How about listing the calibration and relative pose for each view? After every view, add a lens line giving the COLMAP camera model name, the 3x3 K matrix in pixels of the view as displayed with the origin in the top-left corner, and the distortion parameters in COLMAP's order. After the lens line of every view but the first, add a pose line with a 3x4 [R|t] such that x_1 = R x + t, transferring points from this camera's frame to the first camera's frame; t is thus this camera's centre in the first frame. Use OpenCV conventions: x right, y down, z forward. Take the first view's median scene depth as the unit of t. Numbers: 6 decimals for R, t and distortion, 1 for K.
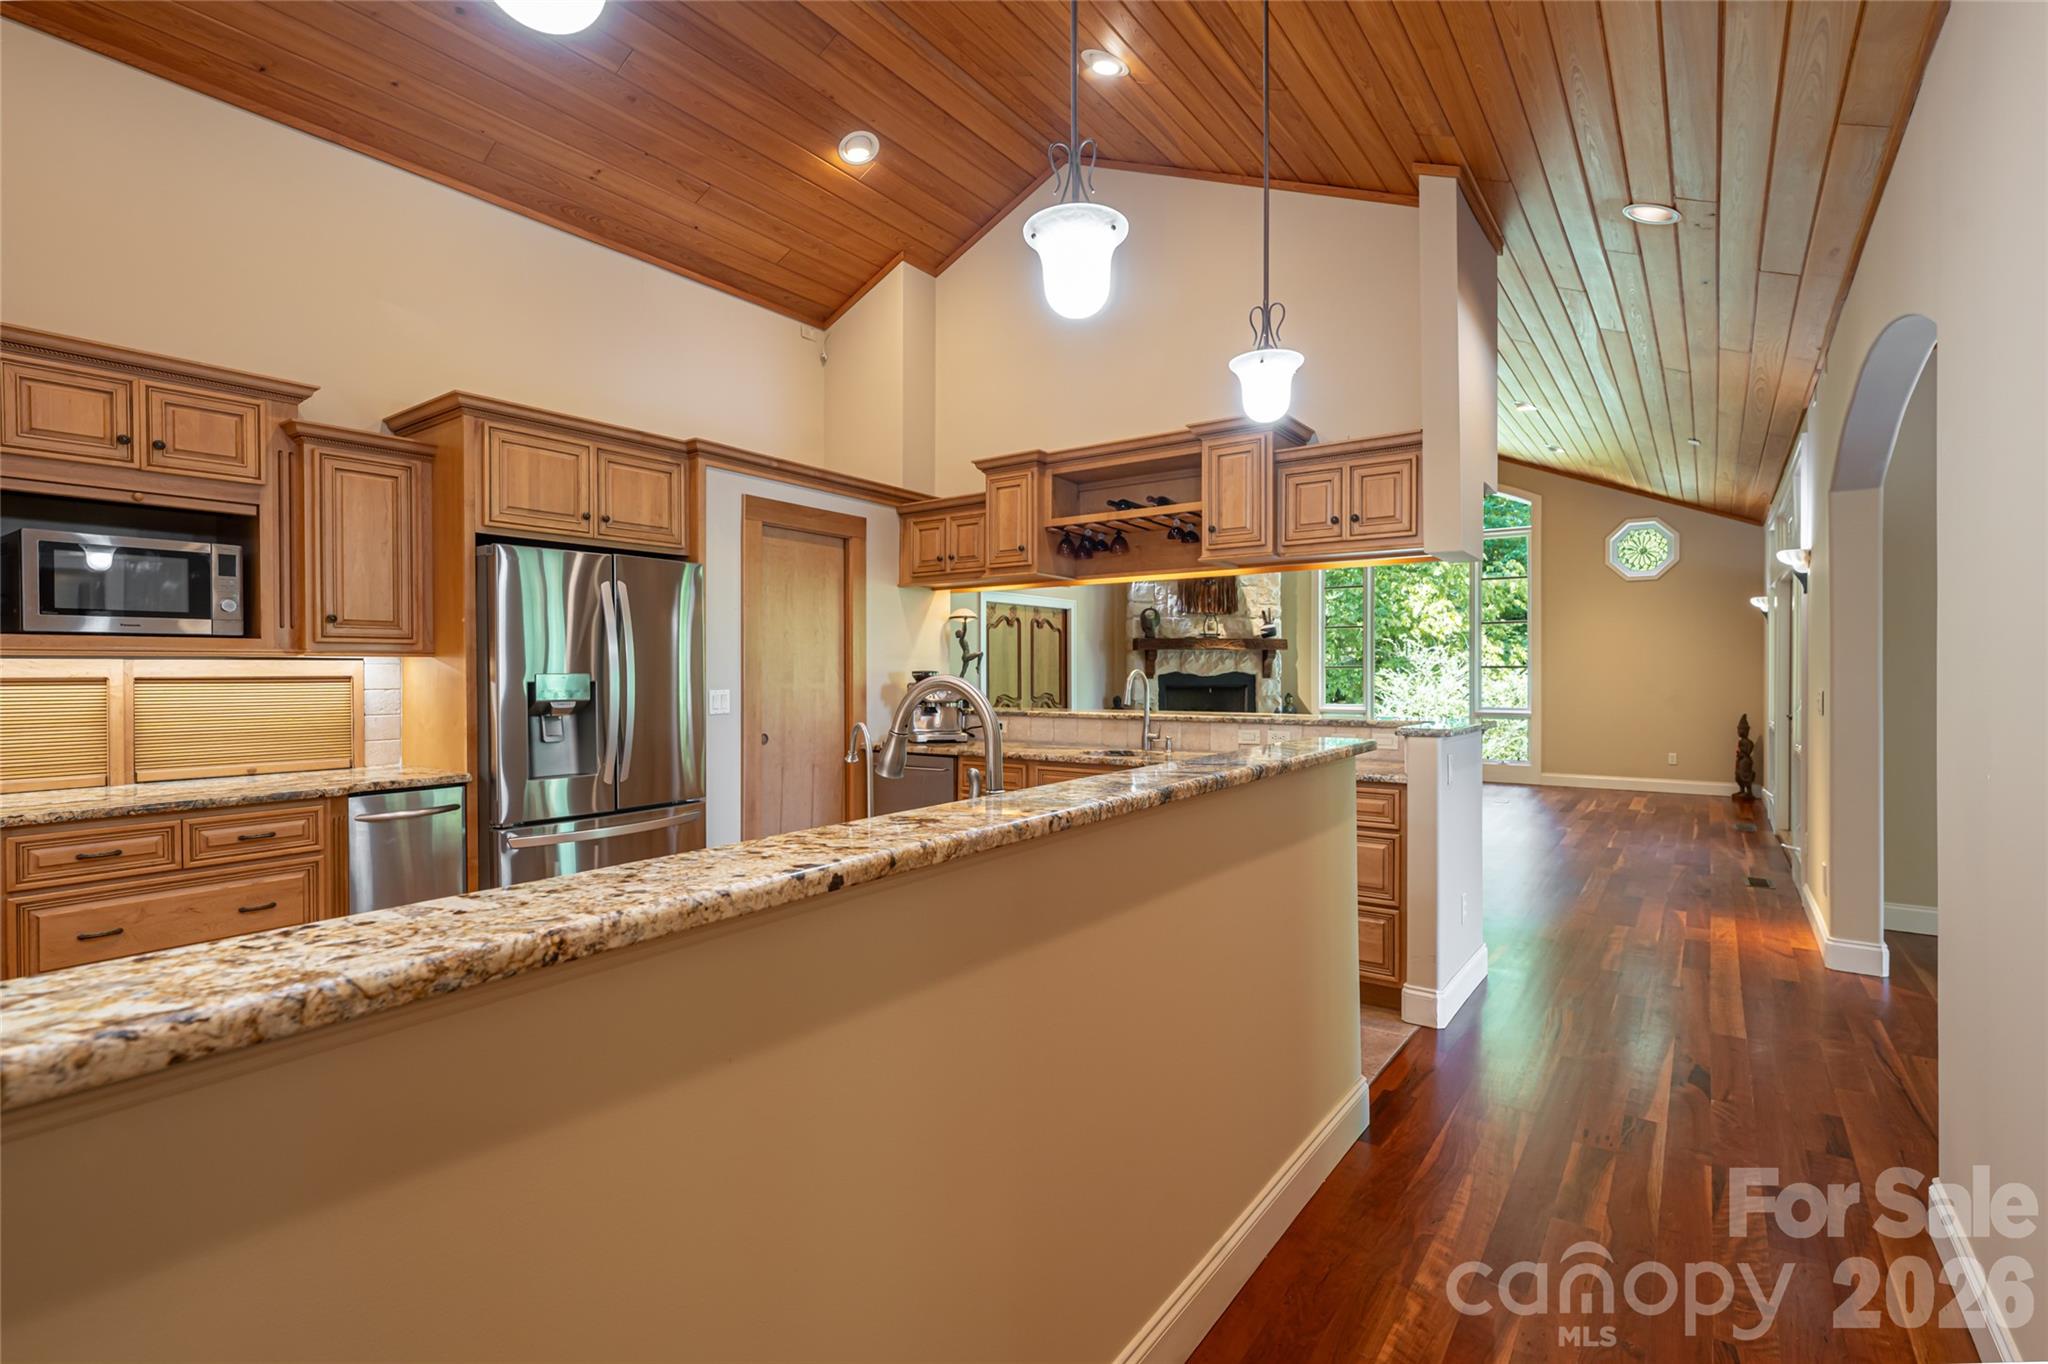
lens RADIAL K [[939.9, 0, 1024.5], [0, 939.9, 680.3], [0, 0, 1]] dist [0.002249, 0.000223]
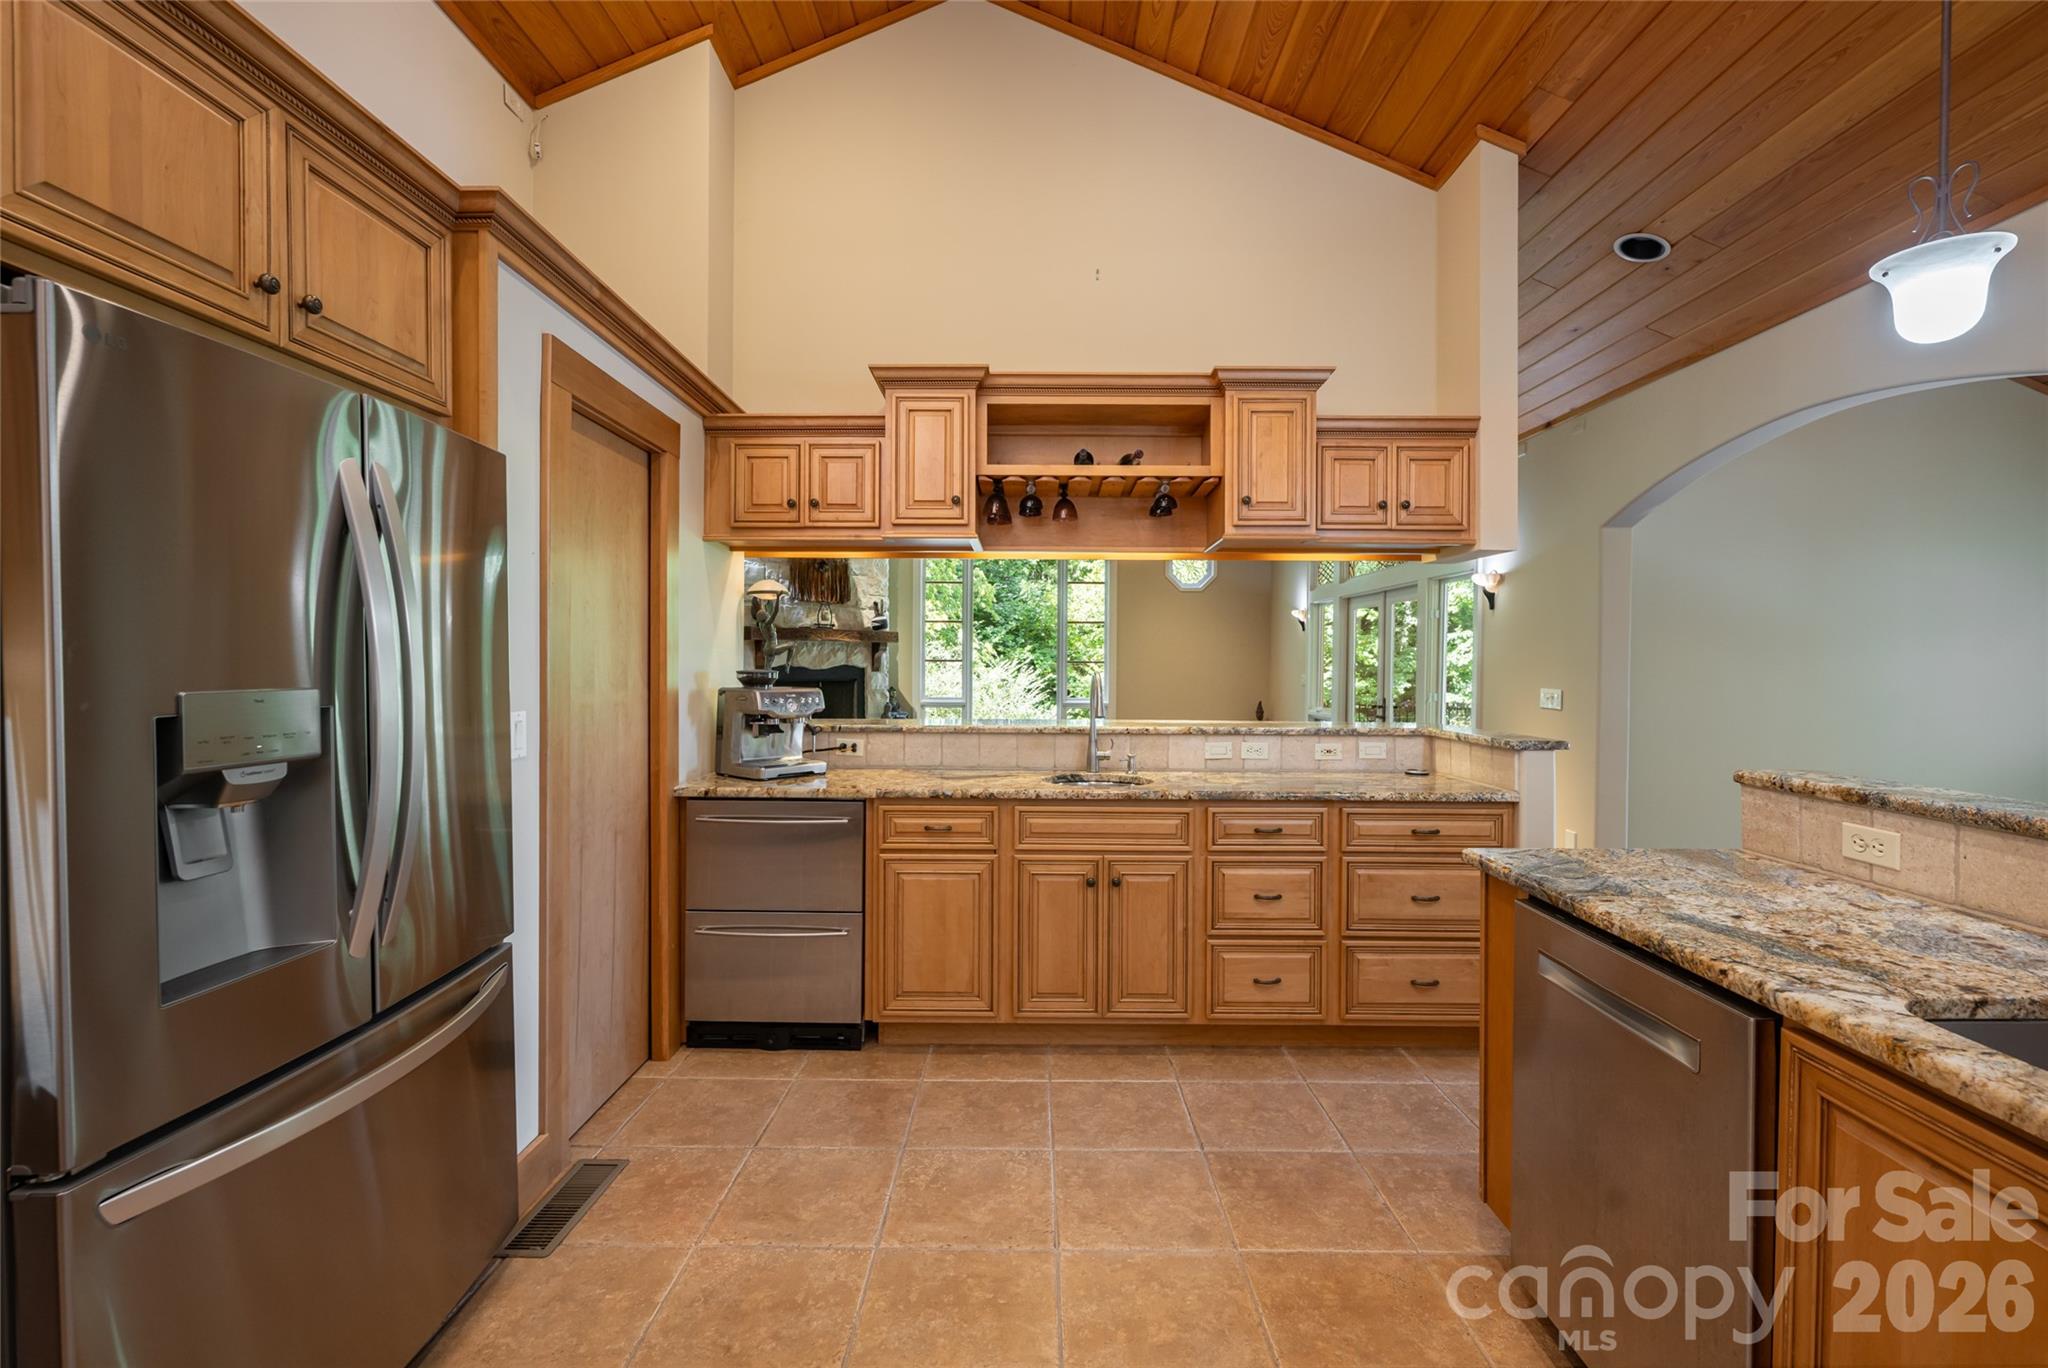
lens RADIAL K [[880.0, 0, 1025.9], [0, 880.0, 676.7], [0, 0, 1]] dist [-0.001183, -0.000687]
pose [[0.815574, -0.002063, 0.578649, -0.294650], [-0.003187, 0.999962, 0.008058, -0.010384], [-0.578644, -0.008417, 0.815537, 0.362382]]
